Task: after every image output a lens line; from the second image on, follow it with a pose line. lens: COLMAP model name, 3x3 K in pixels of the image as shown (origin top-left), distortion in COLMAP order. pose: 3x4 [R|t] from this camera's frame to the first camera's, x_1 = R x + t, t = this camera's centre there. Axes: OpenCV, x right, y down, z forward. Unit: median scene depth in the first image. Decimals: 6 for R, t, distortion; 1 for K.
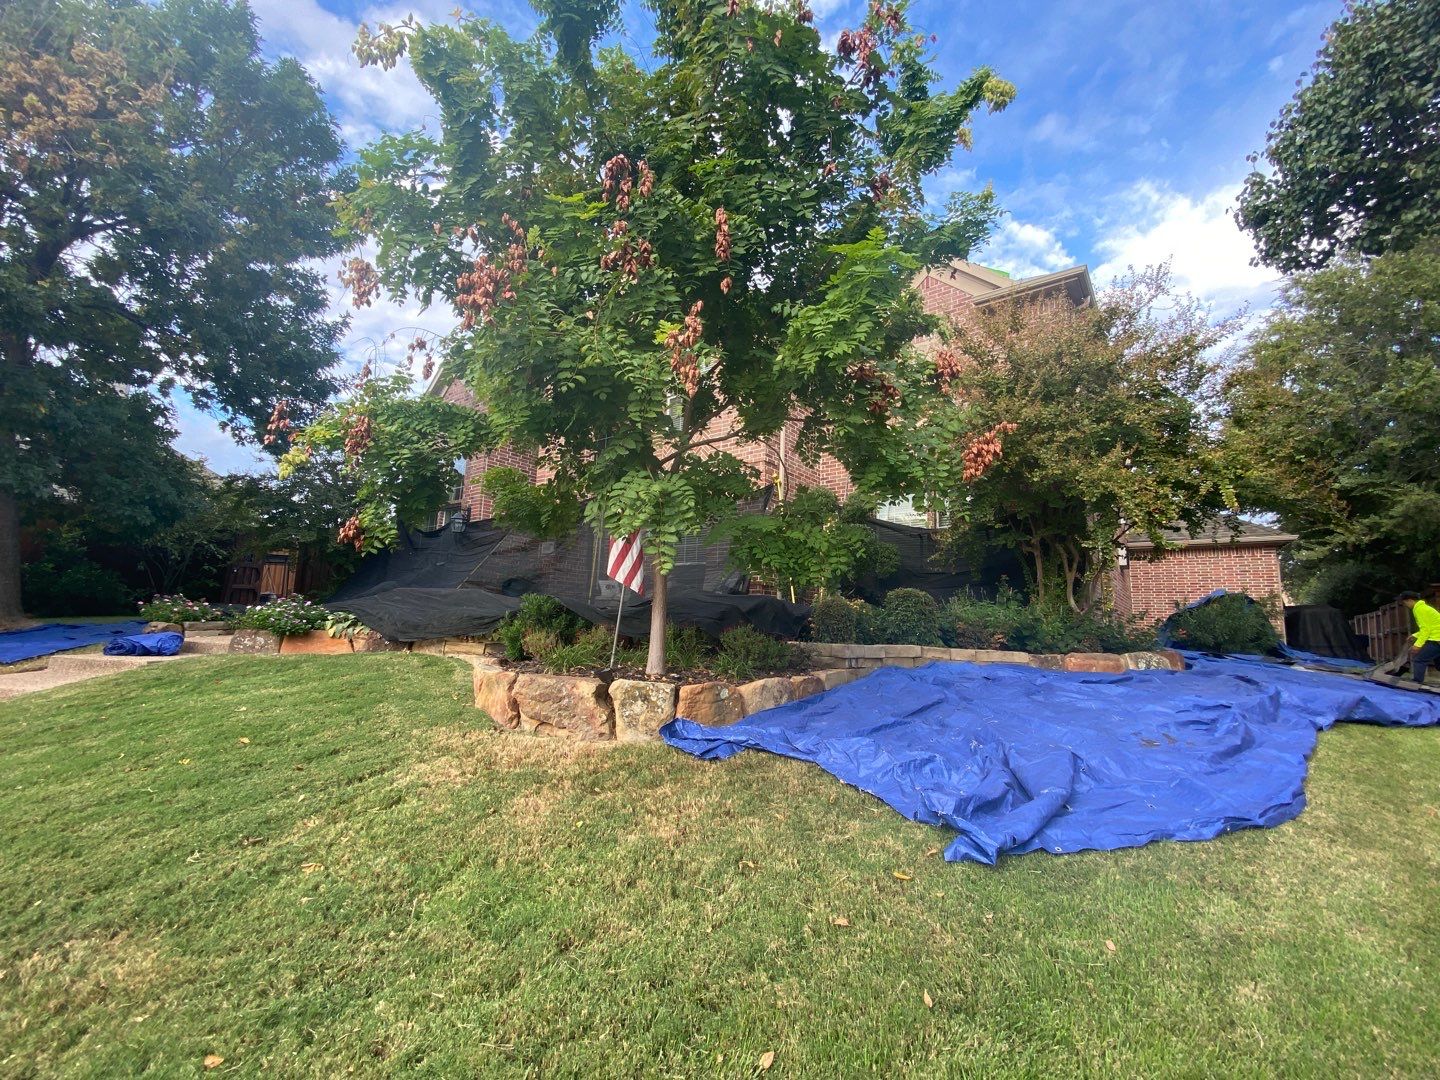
lens RADIAL K [[578.5, 0, 728.5], [0, 578.5, 548.3], [0, 0, 1]] dist [0.002668, -0.012698]
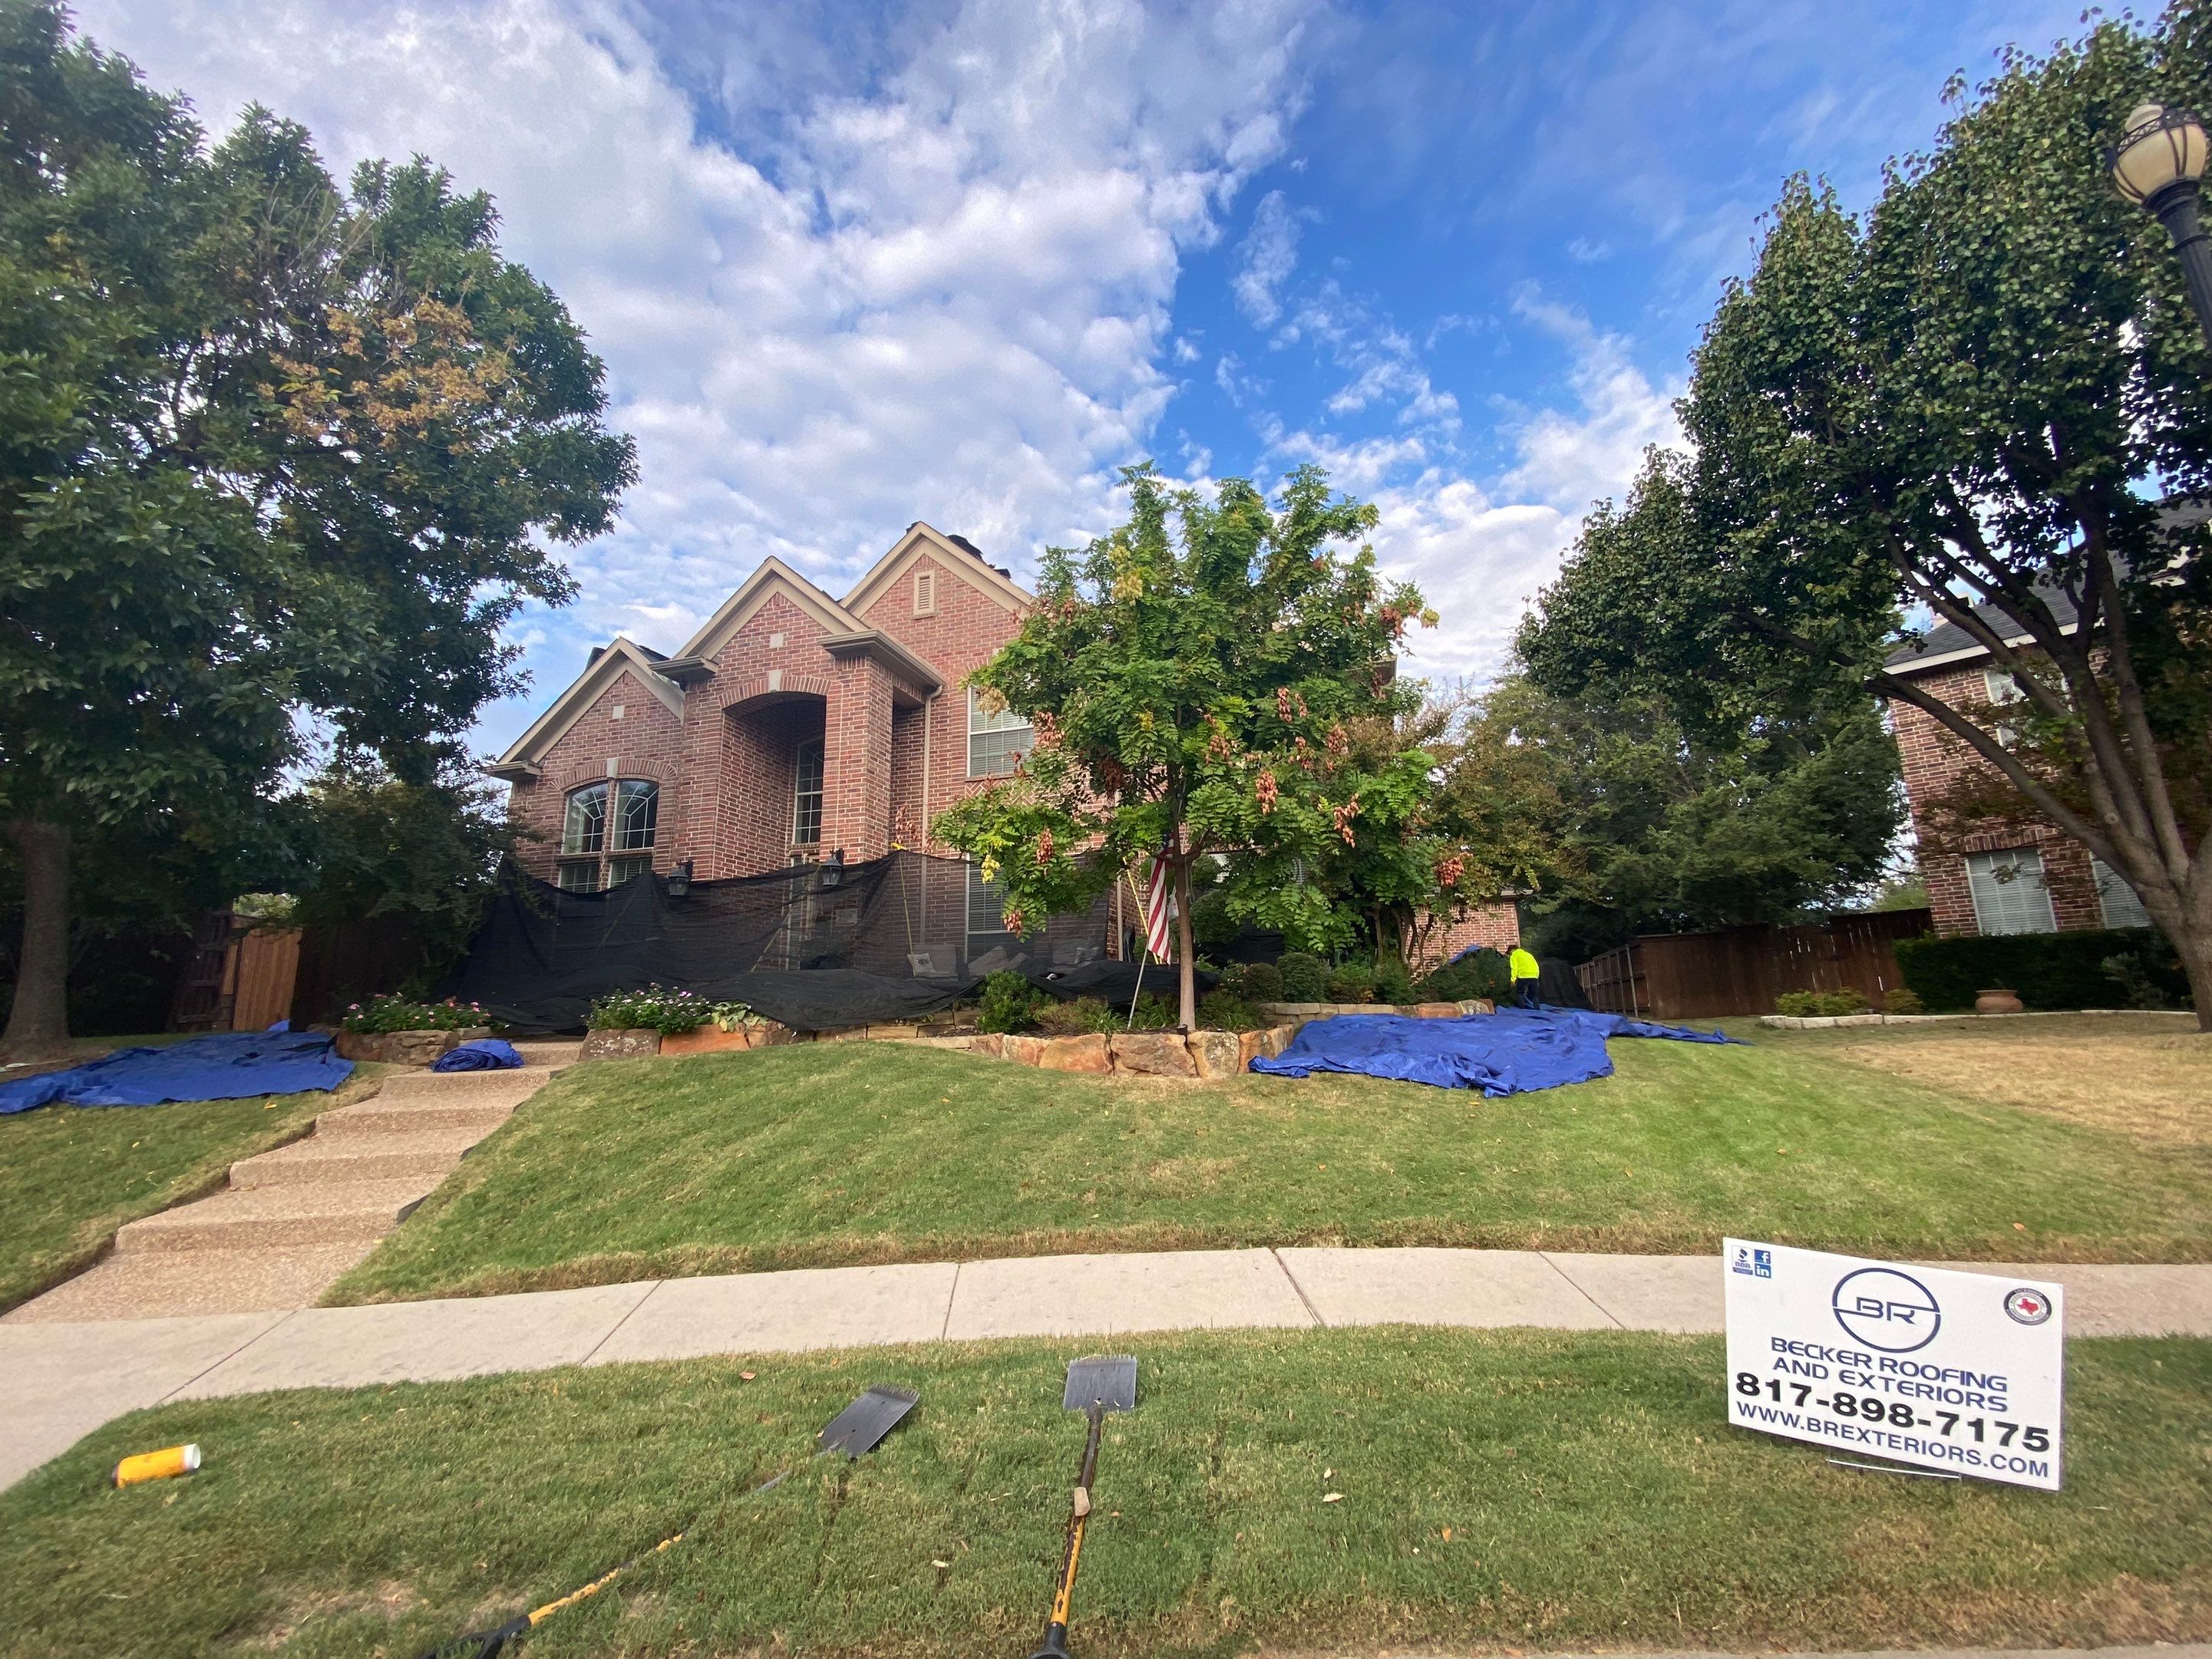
lens RADIAL K [[878.2, 0, 1135.8], [0, 878.2, 831.1], [0, 0, 1]] dist [0.000037, -0.012471]
pose [[0.924263, 0.019841, 0.381240, -0.623390], [0.009391, 0.997165, -0.074662, -0.037514], [-0.381640, 0.072587, 0.921456, -0.434319]]
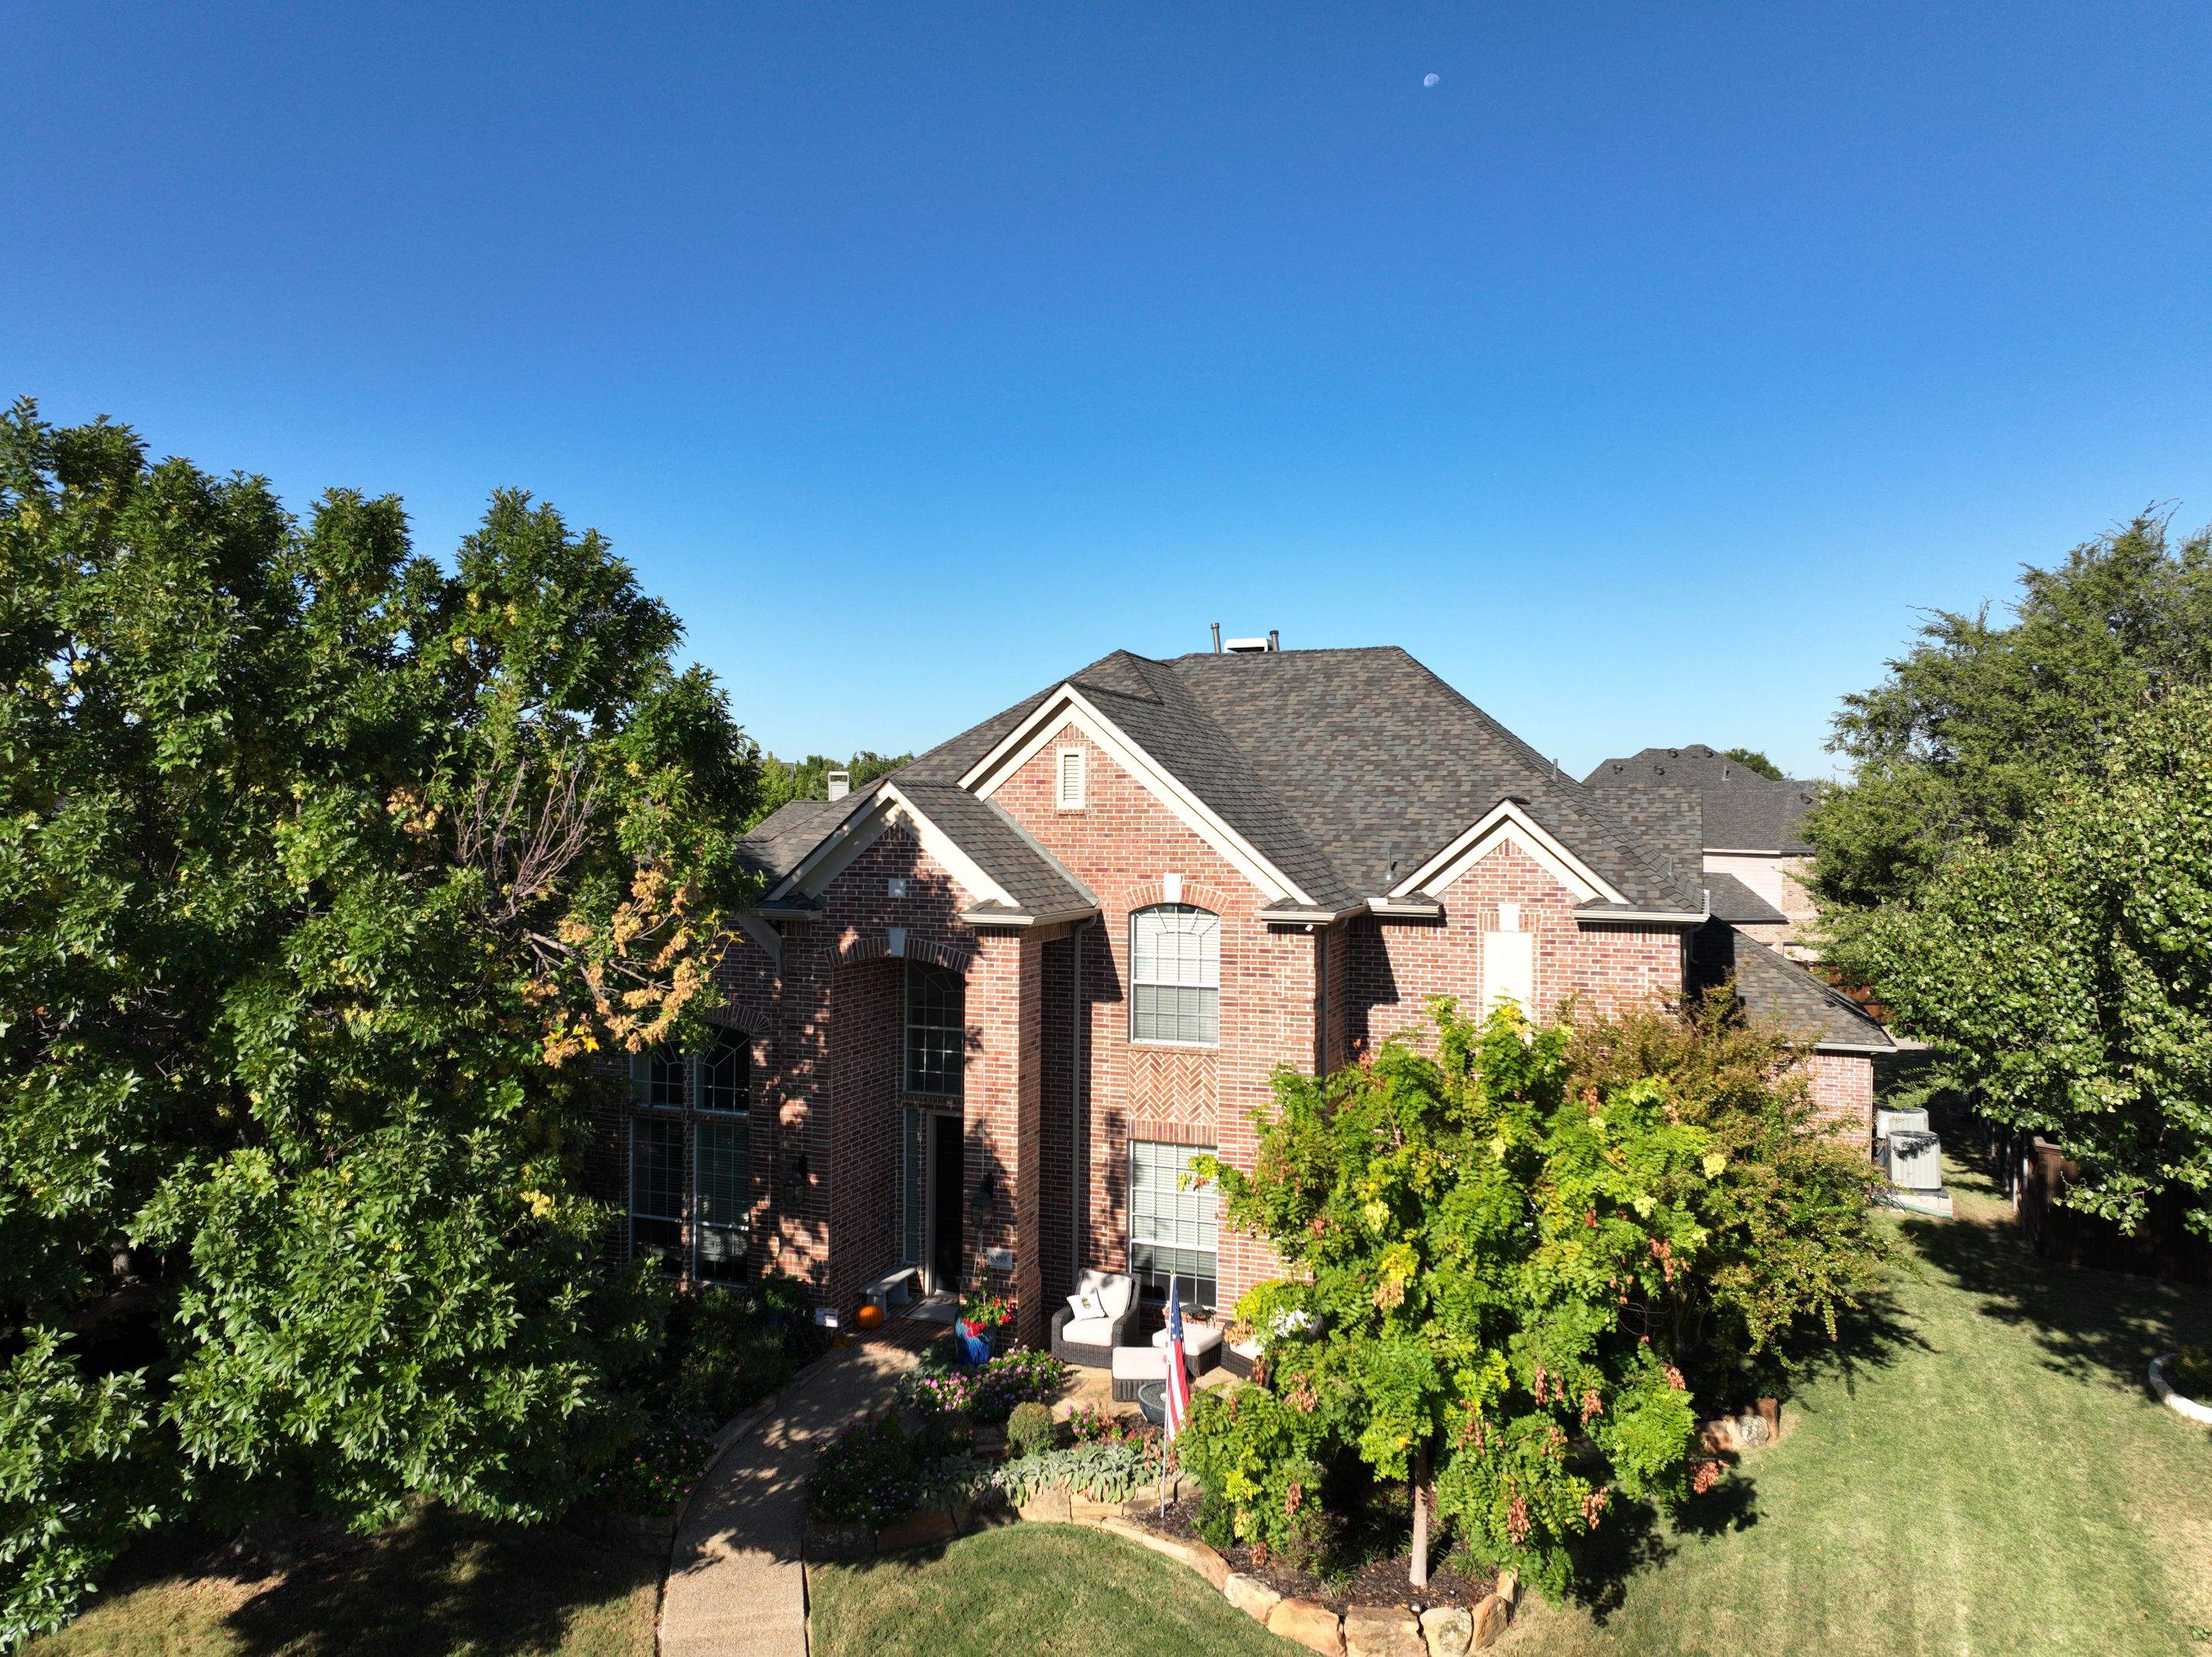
lens RADIAL K [[1551.0, 0, 1107.0], [0, 1551.0, 828.0], [0, 0, 1]] dist [-0.005092, 0.019591]
pose [[0.960130, -0.026979, 0.278250, -1.032204], [-0.010941, 0.990943, 0.133836, -1.106570], [-0.279340, -0.131544, 0.951139, -1.038669]]
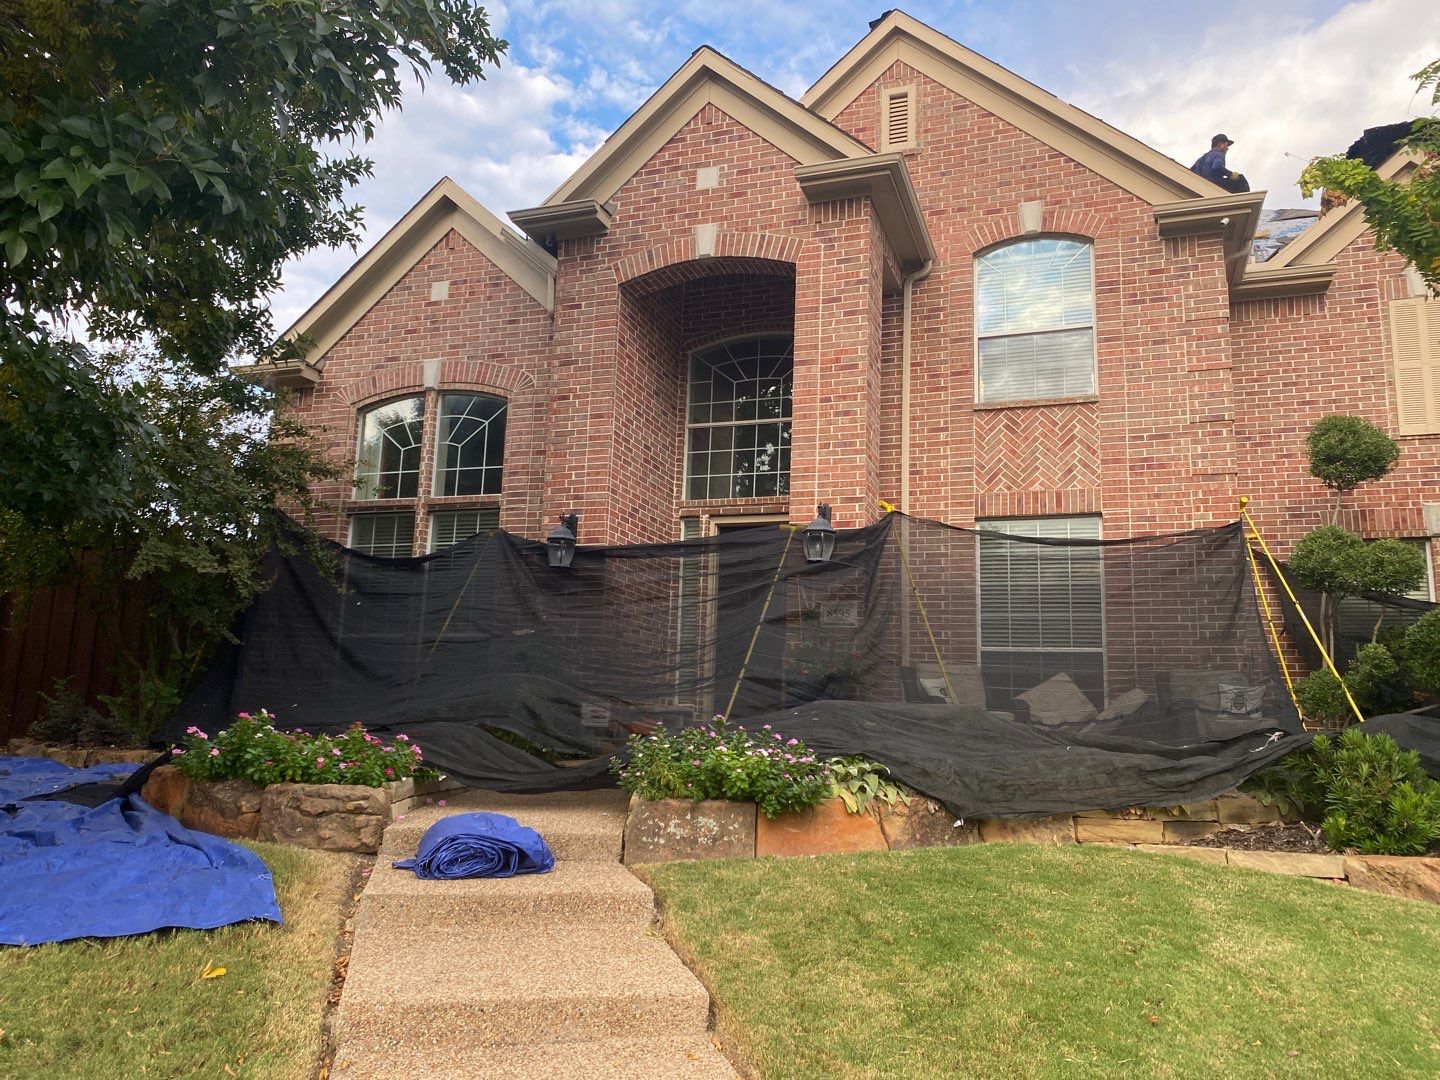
lens RADIAL K [[1081.7, 0, 715.0], [0, 1081.7, 540.9], [0, 0, 1]] dist [0.044525, -0.054592]
pose [[0.954180, 0.052887, 0.294522, -1.053475], [-0.038580, 0.997785, -0.054184, -0.013217], [-0.296735, 0.040339, 0.954107, 0.191500]]
